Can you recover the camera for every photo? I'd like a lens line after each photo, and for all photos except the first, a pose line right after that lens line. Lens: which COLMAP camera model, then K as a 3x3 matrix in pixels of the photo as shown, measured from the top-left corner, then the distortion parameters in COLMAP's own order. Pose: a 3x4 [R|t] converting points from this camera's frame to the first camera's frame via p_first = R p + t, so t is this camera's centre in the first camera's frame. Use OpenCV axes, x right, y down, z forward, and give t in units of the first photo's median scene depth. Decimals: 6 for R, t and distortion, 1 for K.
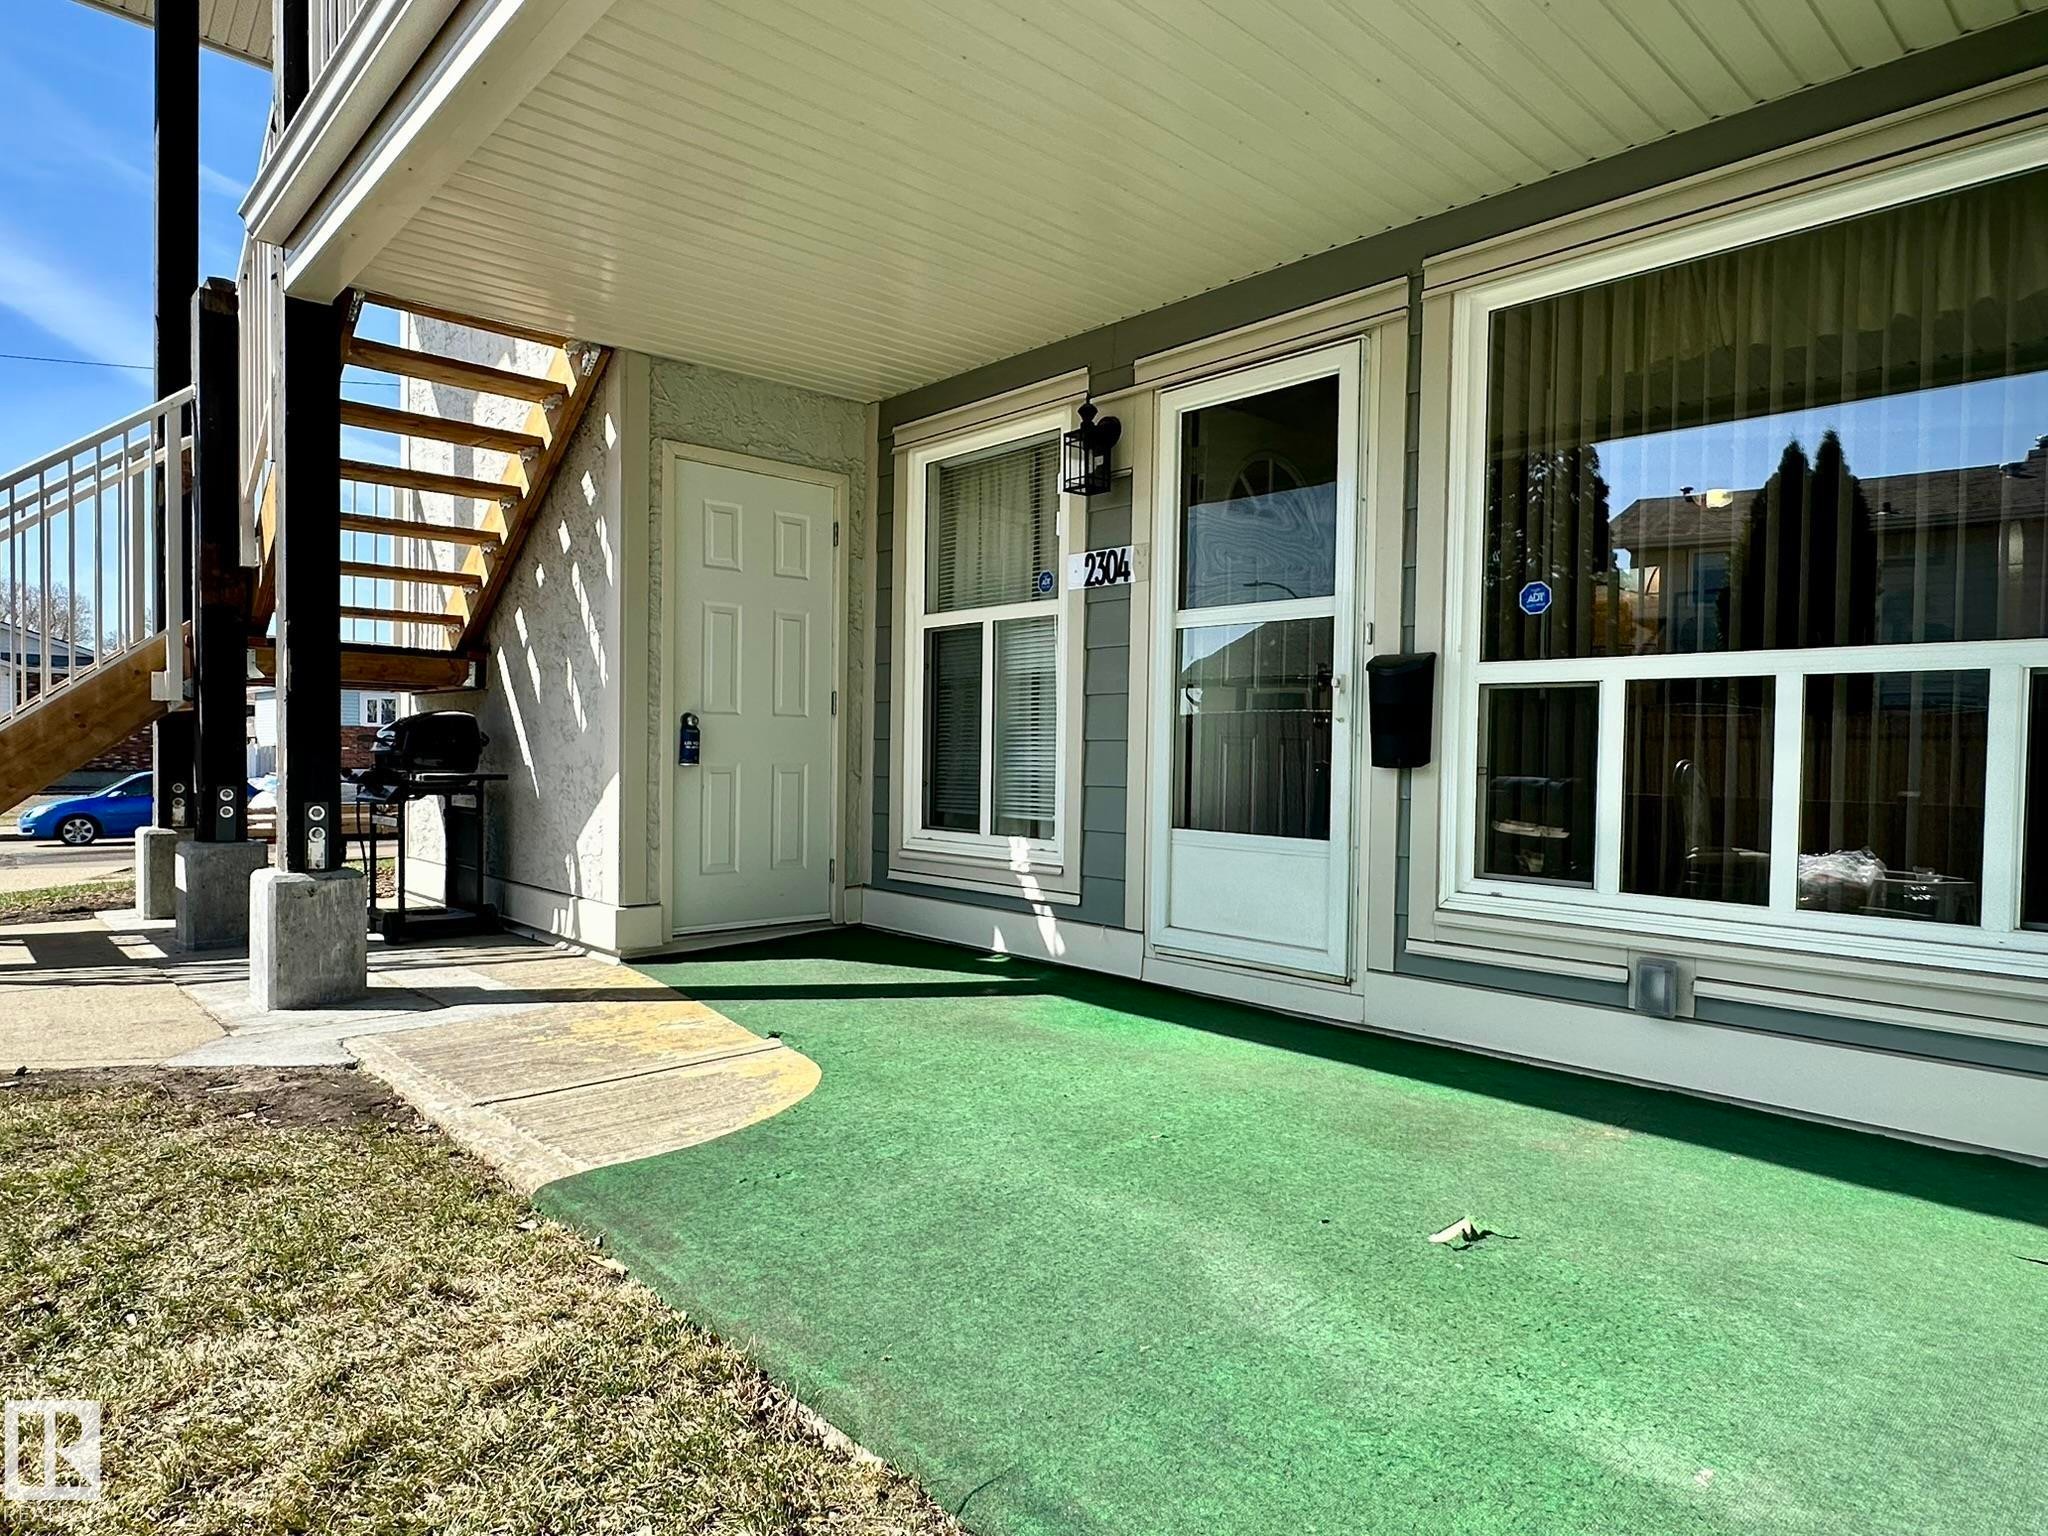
lens RADIAL K [[1189.9, 0, 1020.3], [0, 1189.9, 773.4], [0, 0, 1]] dist [-0.002095, -0.000290]
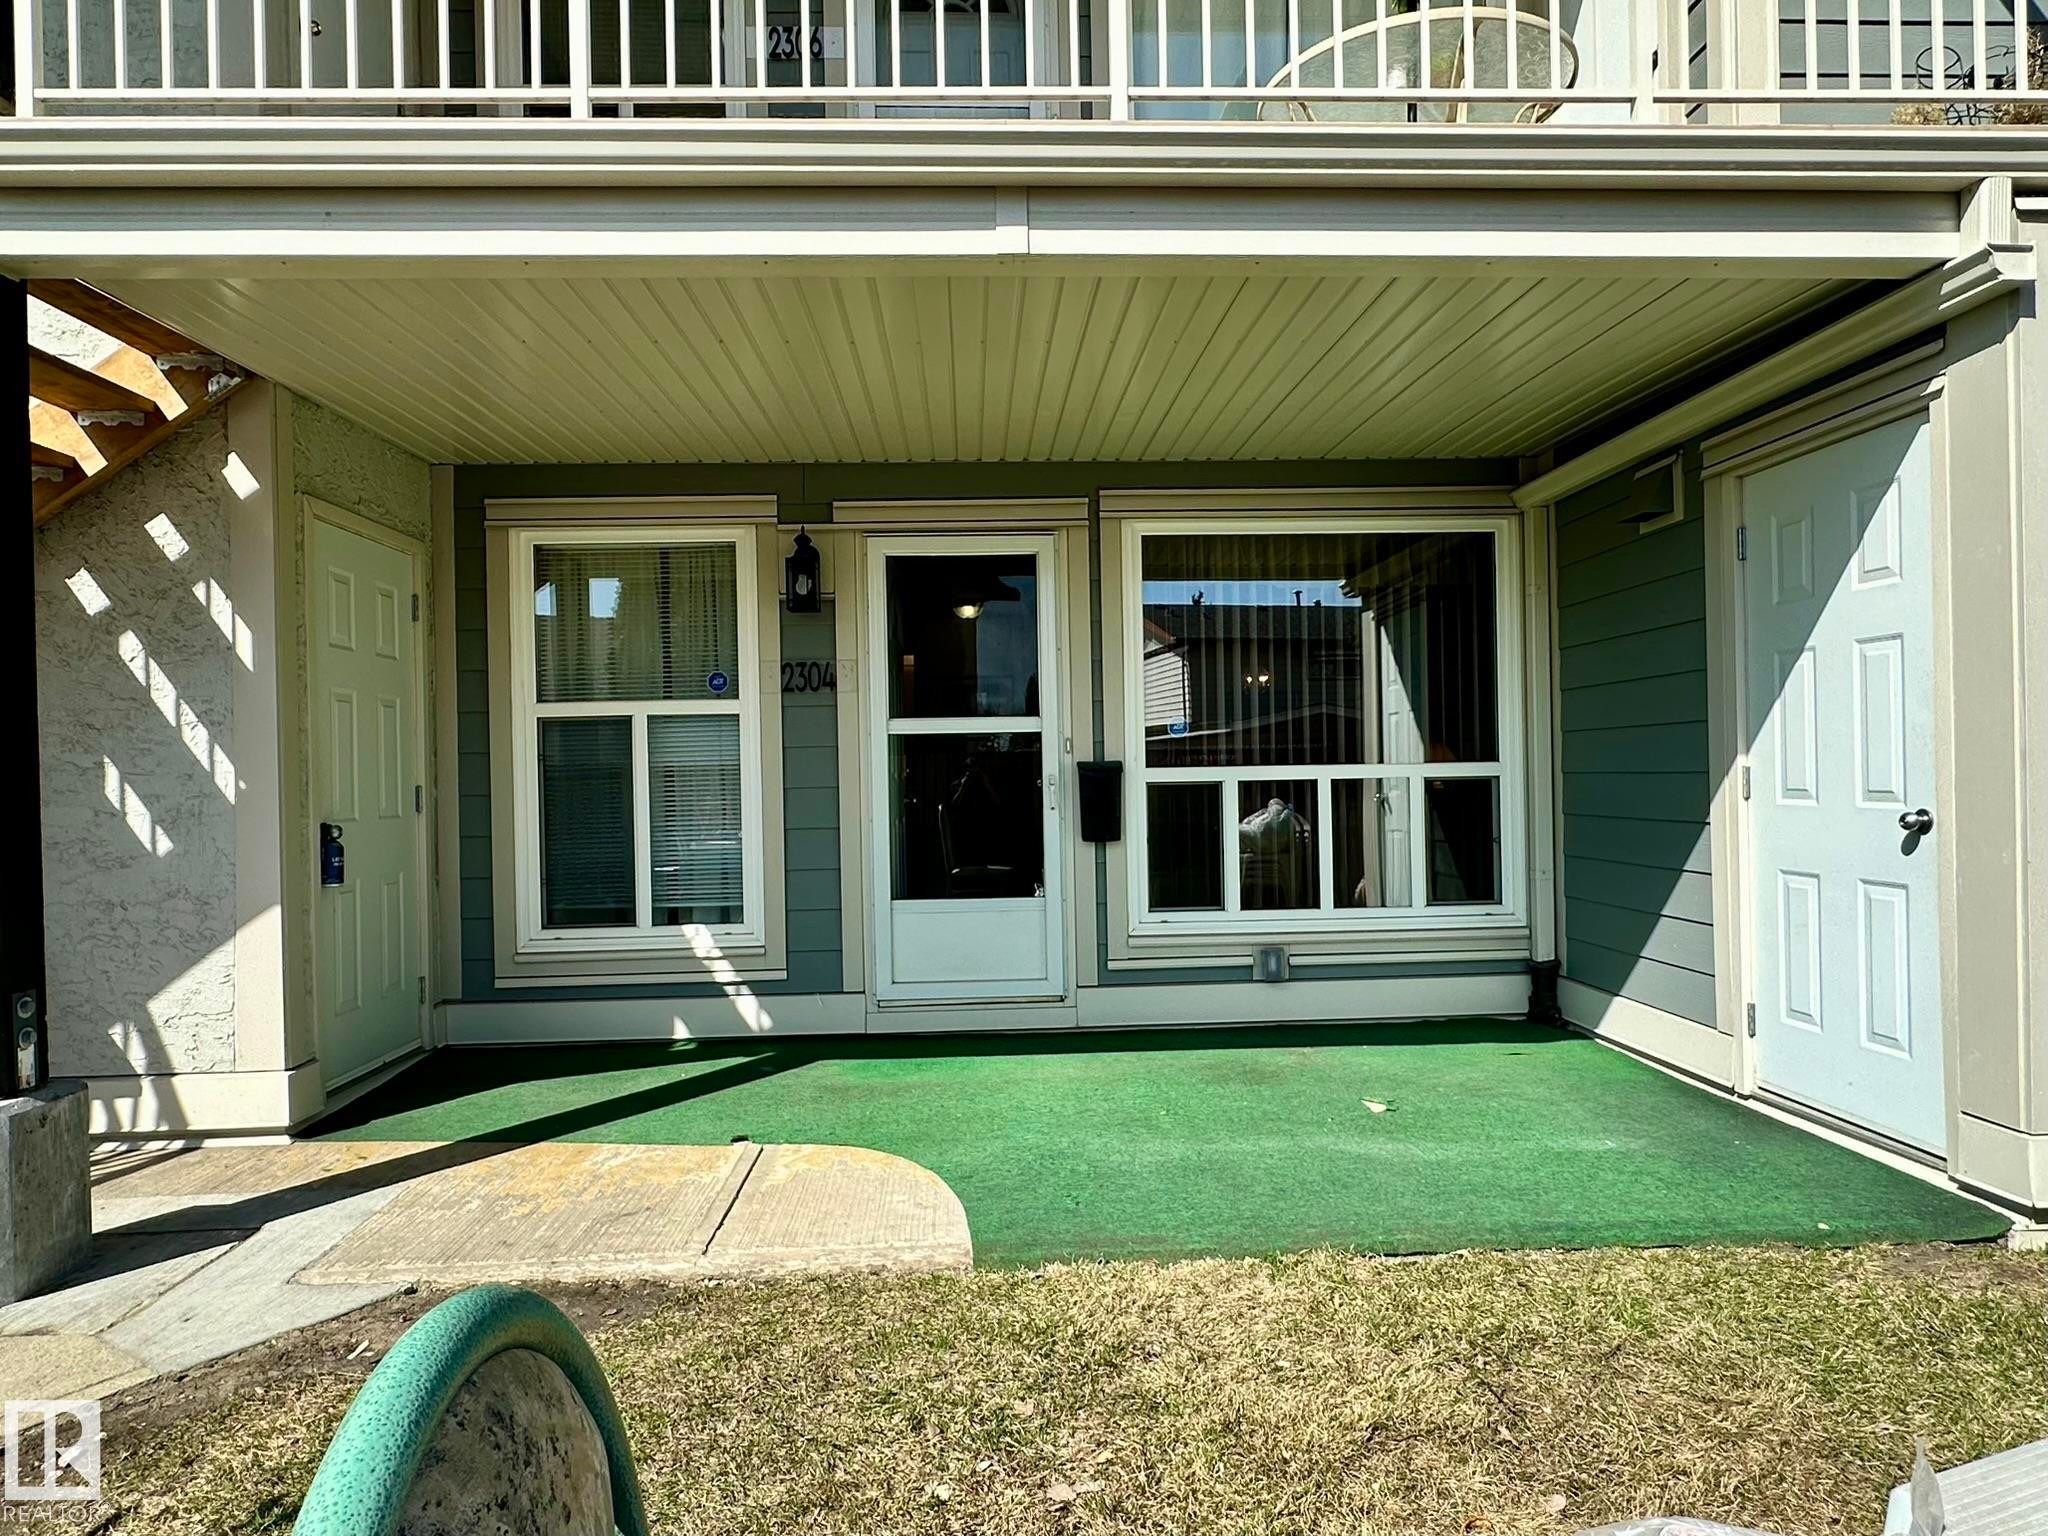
lens RADIAL K [[1252.6, 0, 1020.4], [0, 1252.6, 768.5], [0, 0, 1]] dist [0.001051, -0.000639]
pose [[0.652150, -0.024711, 0.757687, -0.768340], [0.044901, 0.998973, -0.006066, -0.075982], [-0.756759, 0.037977, 0.652589, 0.077510]]
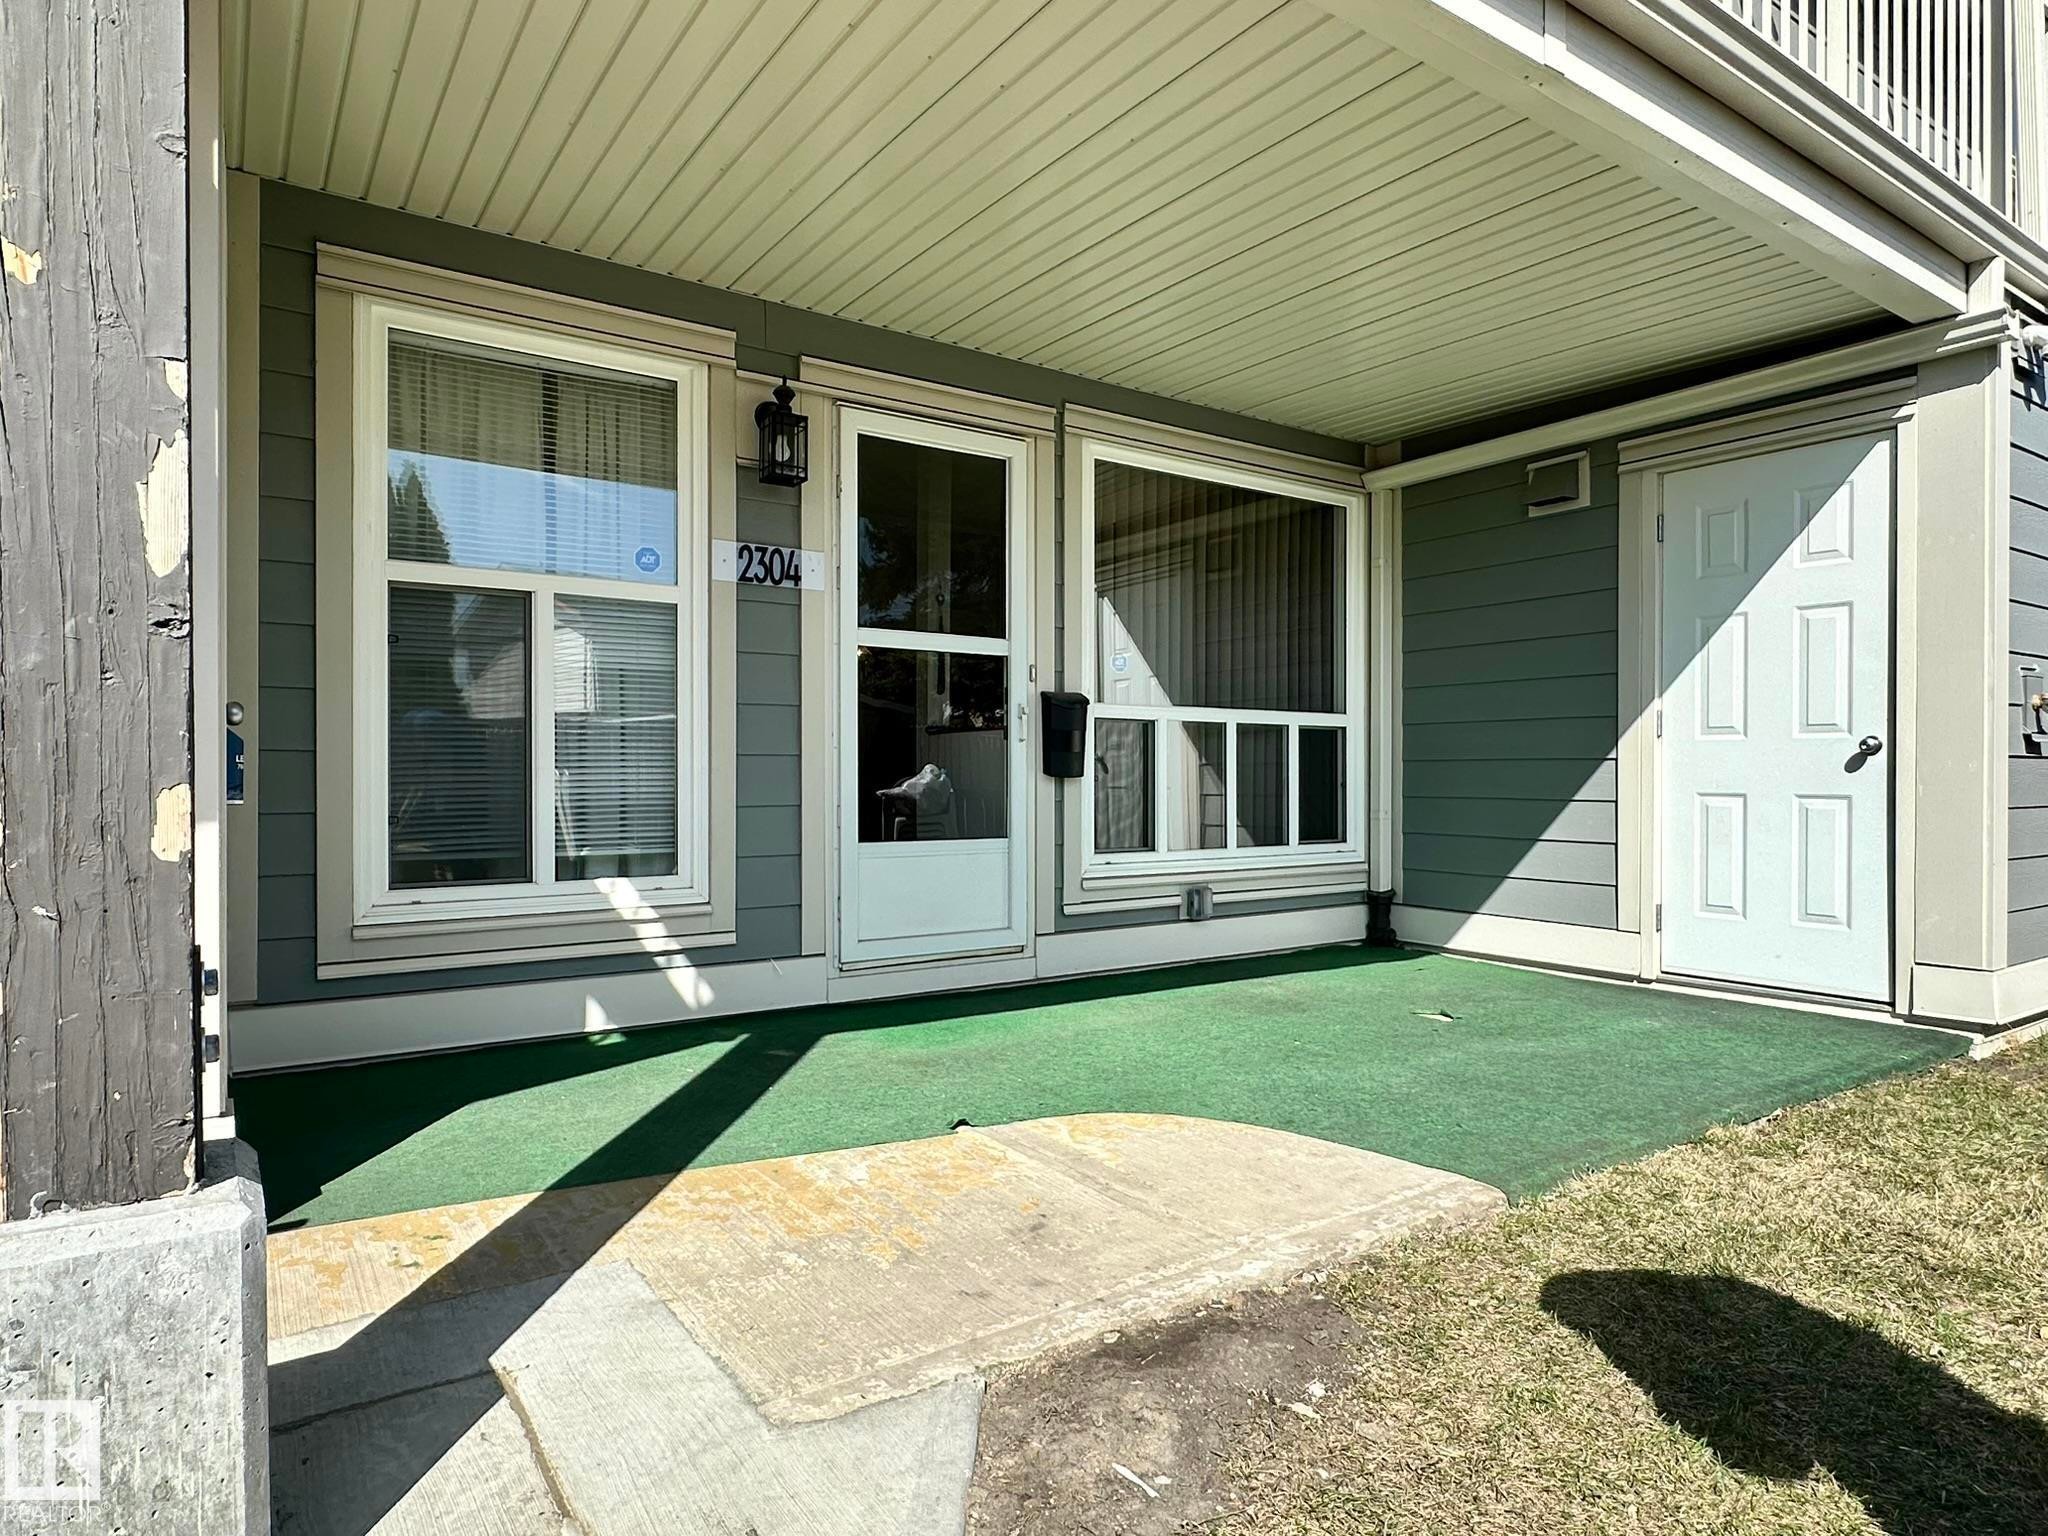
lens RADIAL K [[1189.9, 0, 1020.3], [0, 1189.9, 773.4], [0, 0, 1]] dist [-0.002095, -0.000290]
pose [[0.152010, -0.014799, 0.988268, -0.877311], [0.021061, 0.999709, 0.011731, -0.022625], [-0.988155, 0.019031, 0.152277, 0.736673]]
